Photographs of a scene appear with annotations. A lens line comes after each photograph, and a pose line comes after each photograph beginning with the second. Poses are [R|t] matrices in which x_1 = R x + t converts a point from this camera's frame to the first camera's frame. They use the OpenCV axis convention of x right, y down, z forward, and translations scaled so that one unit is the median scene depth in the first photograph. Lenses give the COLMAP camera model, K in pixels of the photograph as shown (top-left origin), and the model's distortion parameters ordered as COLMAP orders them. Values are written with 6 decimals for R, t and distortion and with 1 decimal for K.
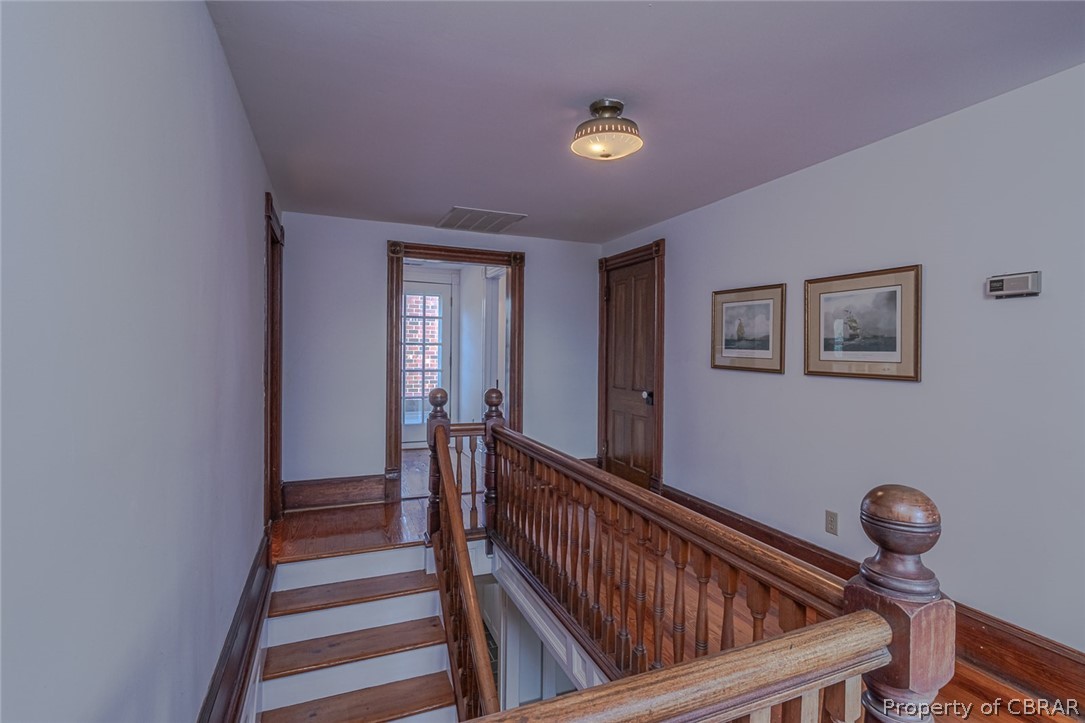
lens RADIAL K [[501.0, 0, 540.8], [0, 501.0, 361.3], [0, 0, 1]] dist [0.000996, -0.000654]
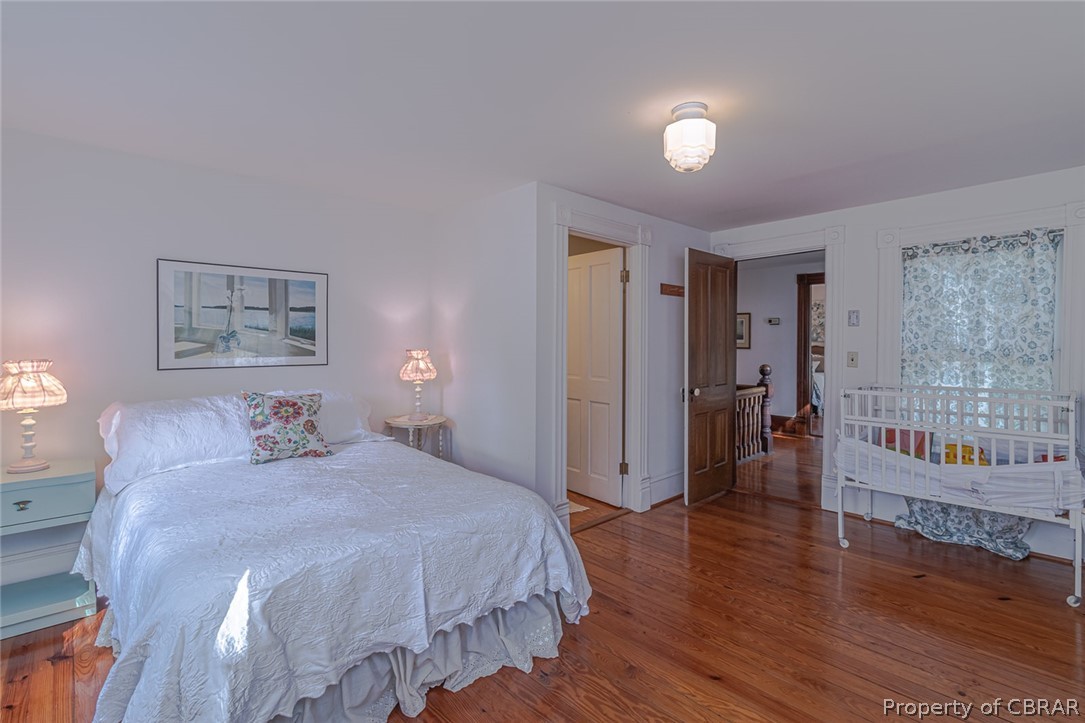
lens RADIAL K [[501.0, 0, 541.3], [0, 501.0, 352.2], [0, 0, 1]] dist [0.000996, -0.000654]
pose [[0.931182, -0.017219, 0.364149, -3.799527], [0.013925, 0.999835, 0.011670, 0.010370], [-0.364289, -0.005796, 0.931268, -3.435165]]
